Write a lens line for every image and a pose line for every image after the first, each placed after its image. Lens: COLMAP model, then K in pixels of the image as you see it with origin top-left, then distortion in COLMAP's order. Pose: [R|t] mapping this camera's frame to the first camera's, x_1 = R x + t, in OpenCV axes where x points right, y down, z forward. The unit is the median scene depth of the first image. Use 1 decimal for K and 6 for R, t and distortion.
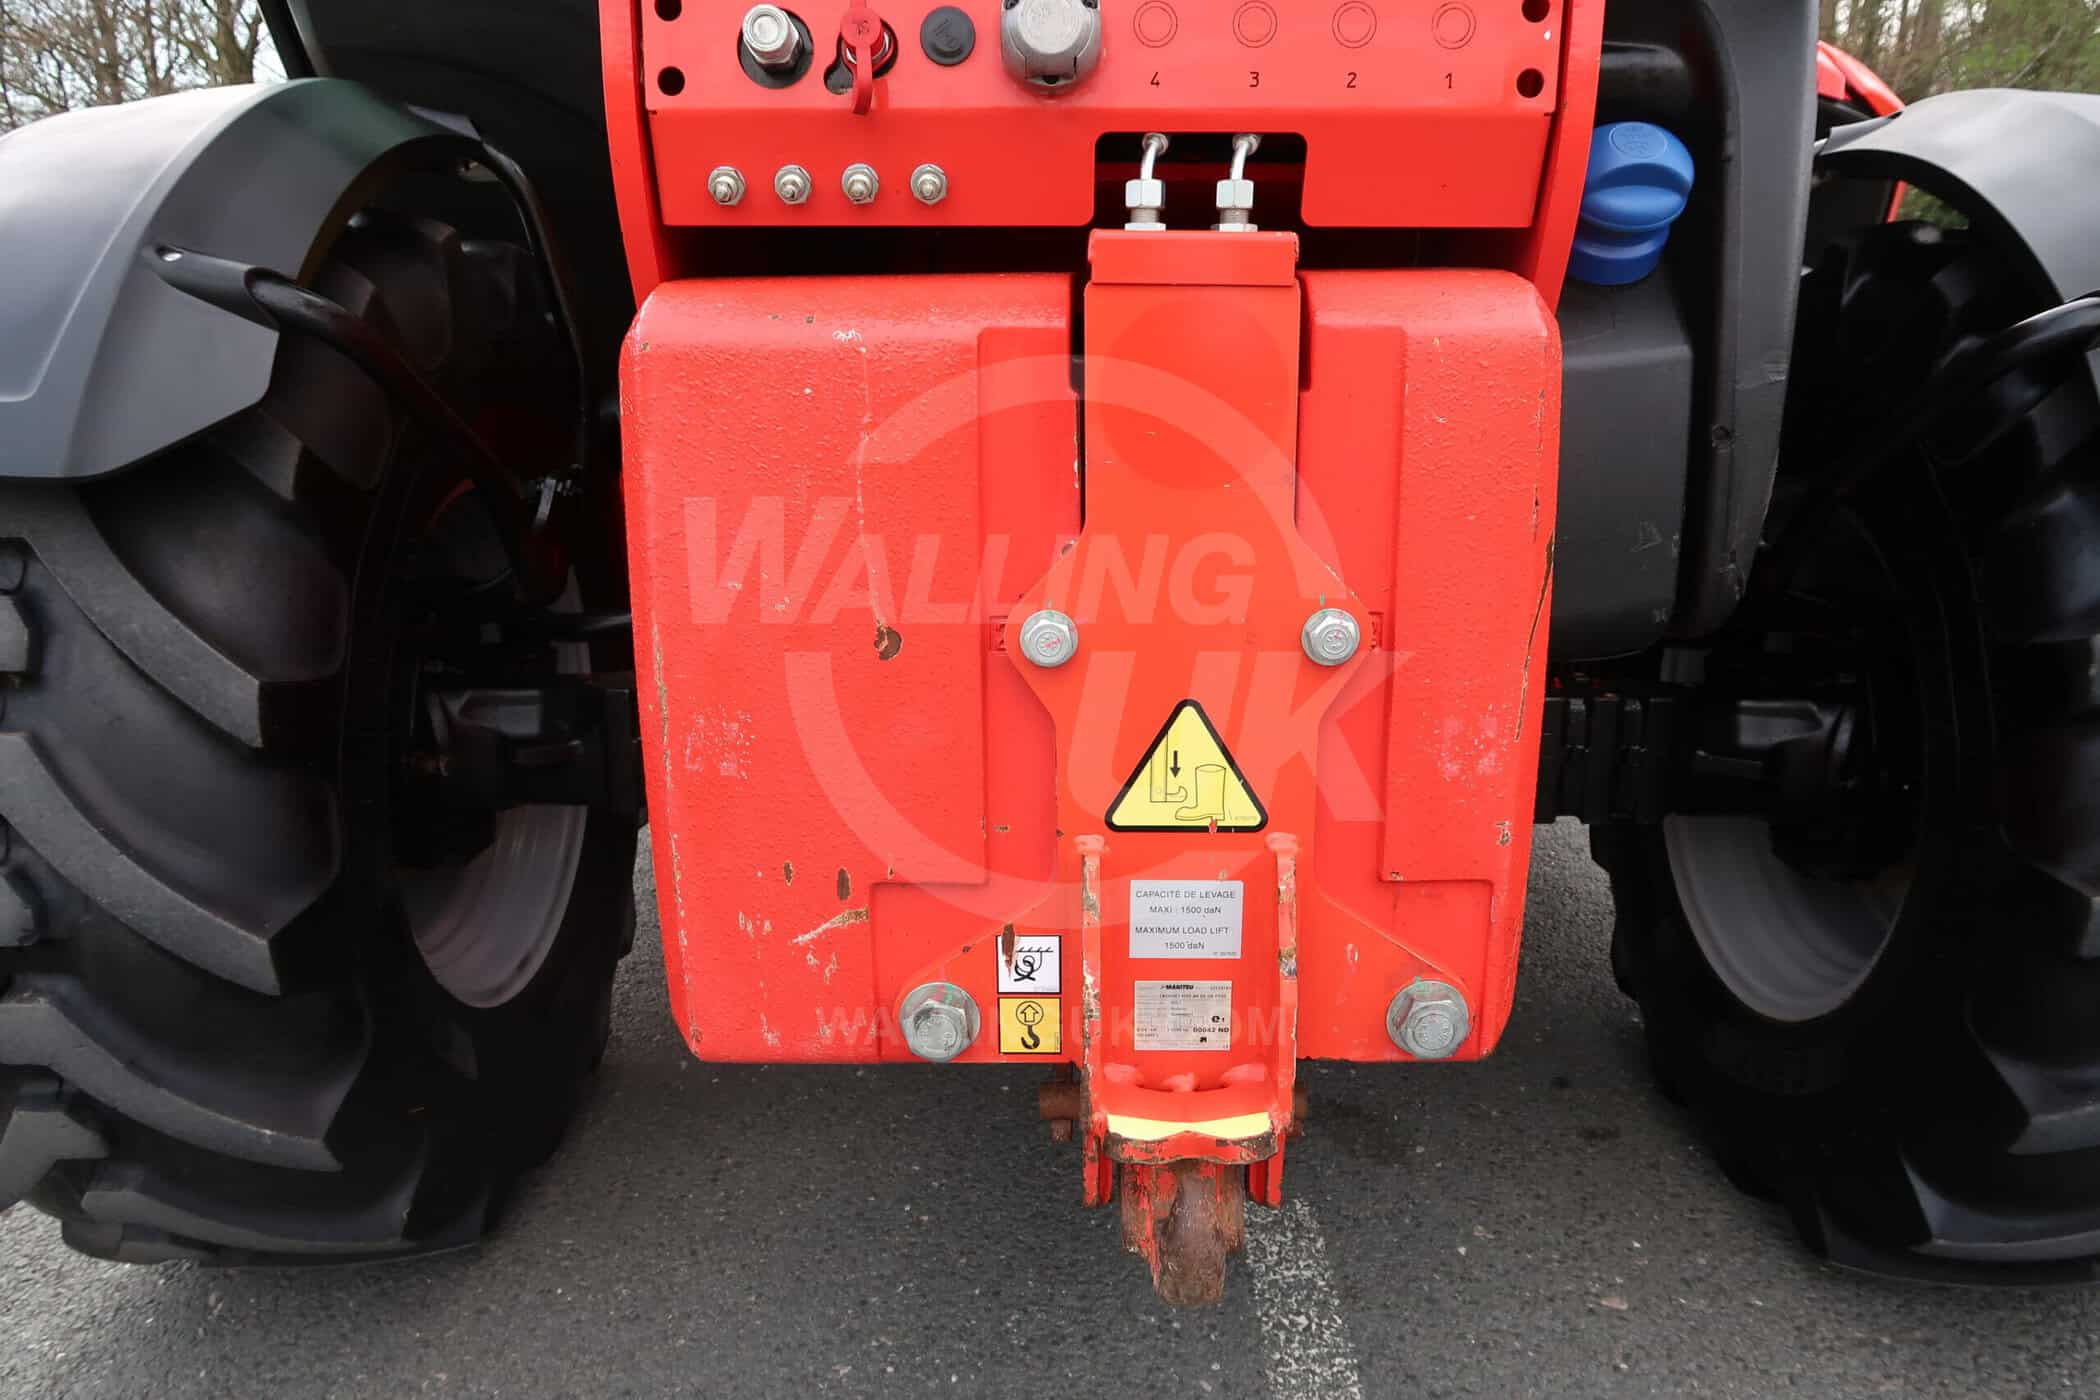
lens RADIAL K [[1432.1, 0, 1053.1], [0, 1432.1, 686.1], [0, 0, 1]] dist [-0.031100, 0.011480]
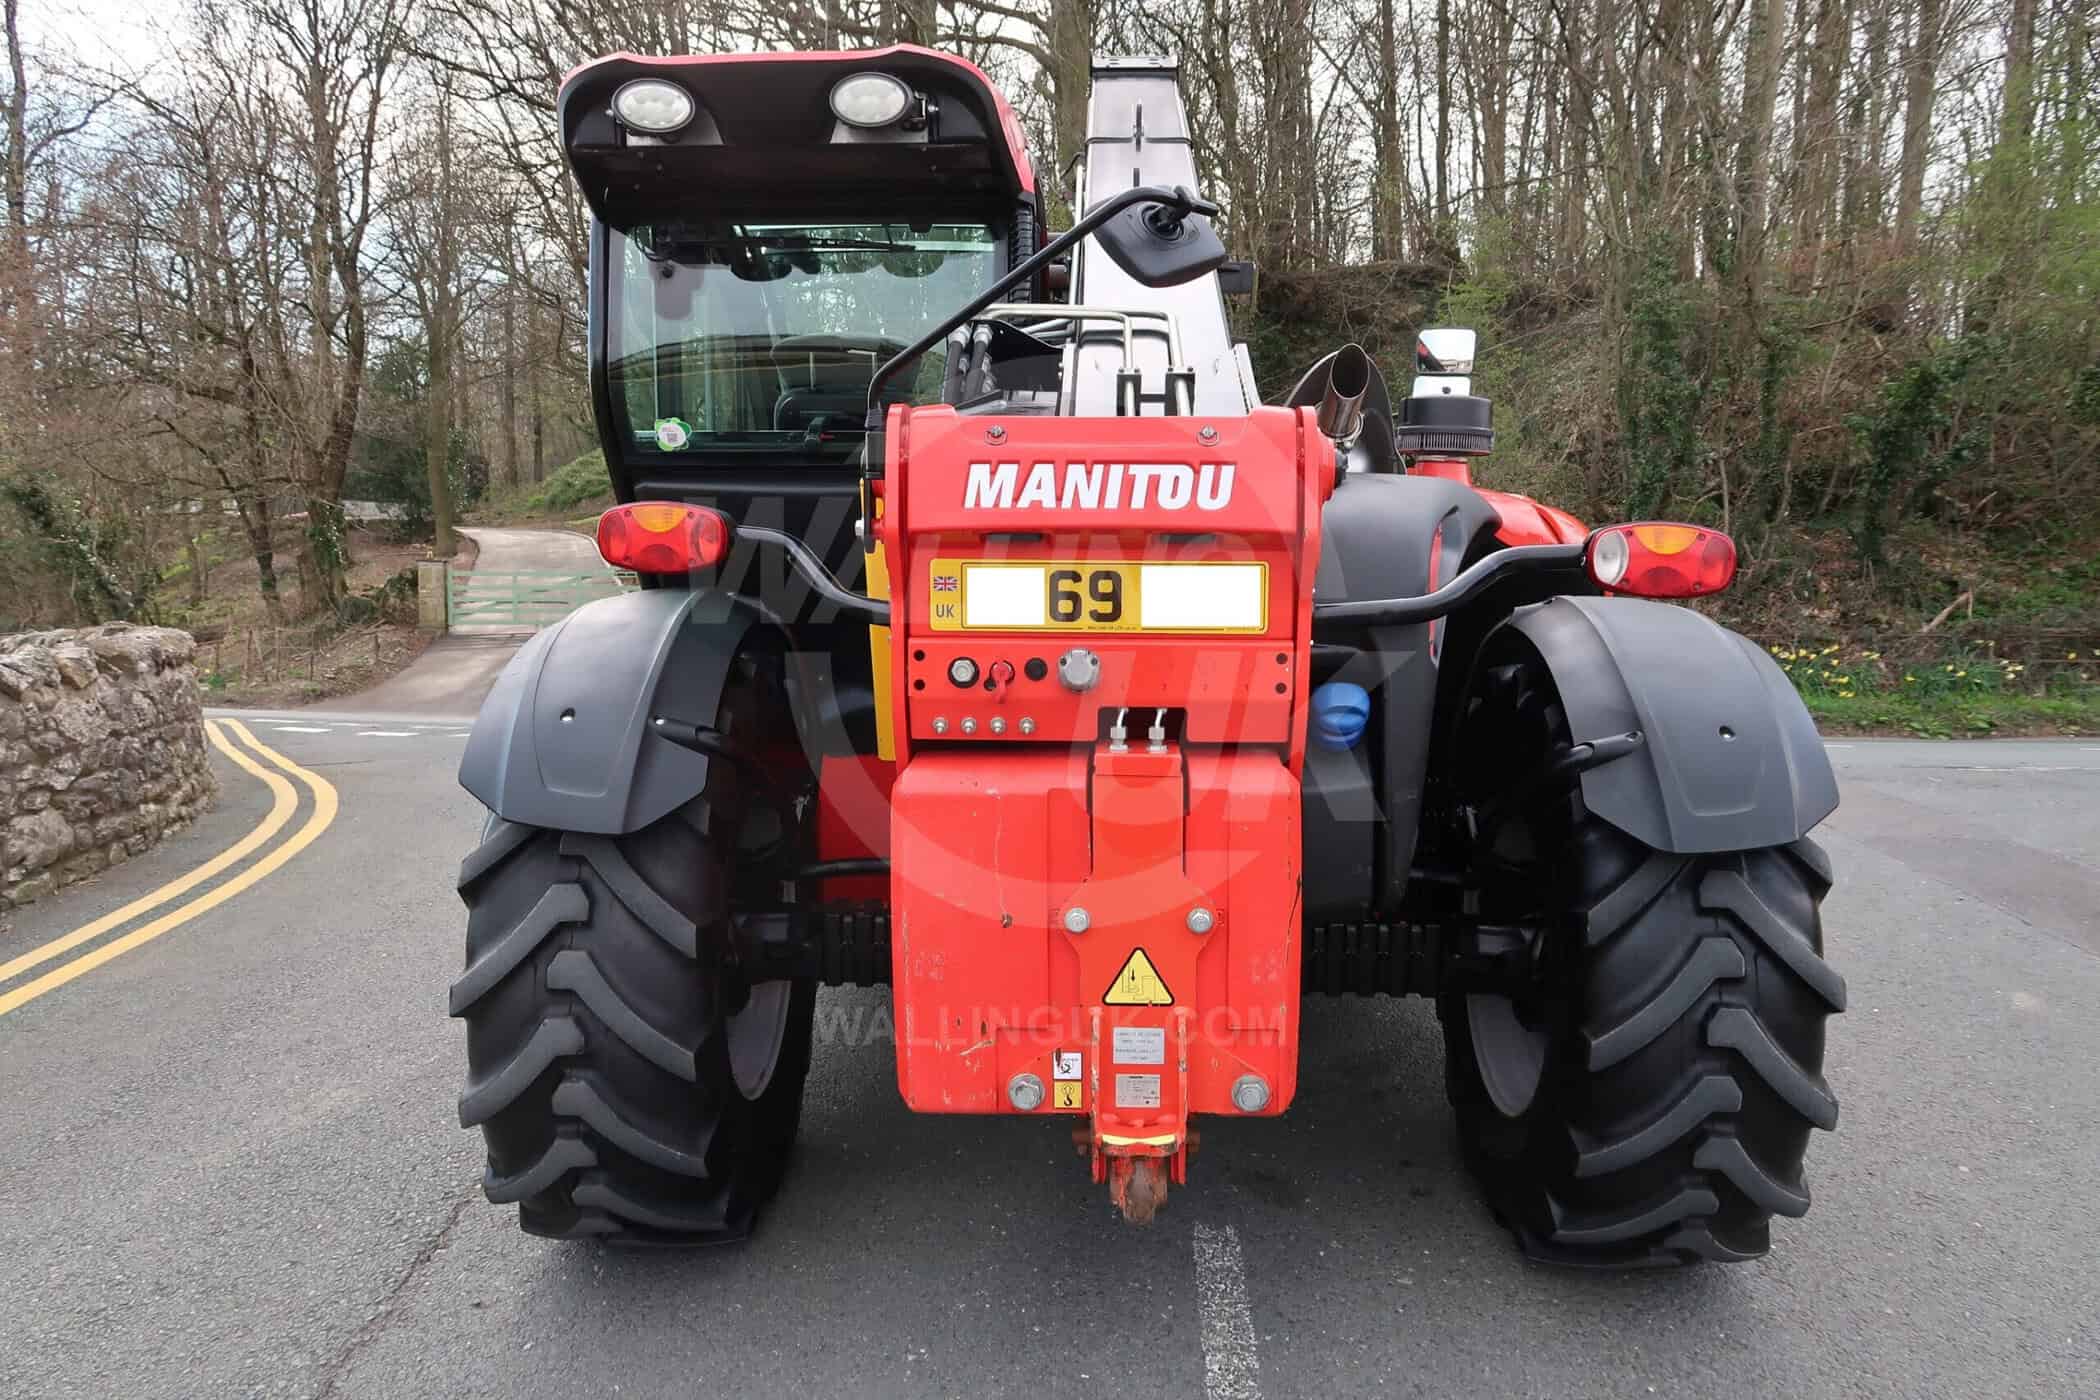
lens RADIAL K [[1432.1, 0, 1053.1], [0, 1432.1, 686.1], [0, 0, 1]] dist [-0.031100, 0.011480]
pose [[0.999656, 0.004479, -0.025829, 0.014818], [-0.007084, 0.994790, -0.101698, -0.161932], [0.025239, 0.101846, 0.994480, -1.235926]]
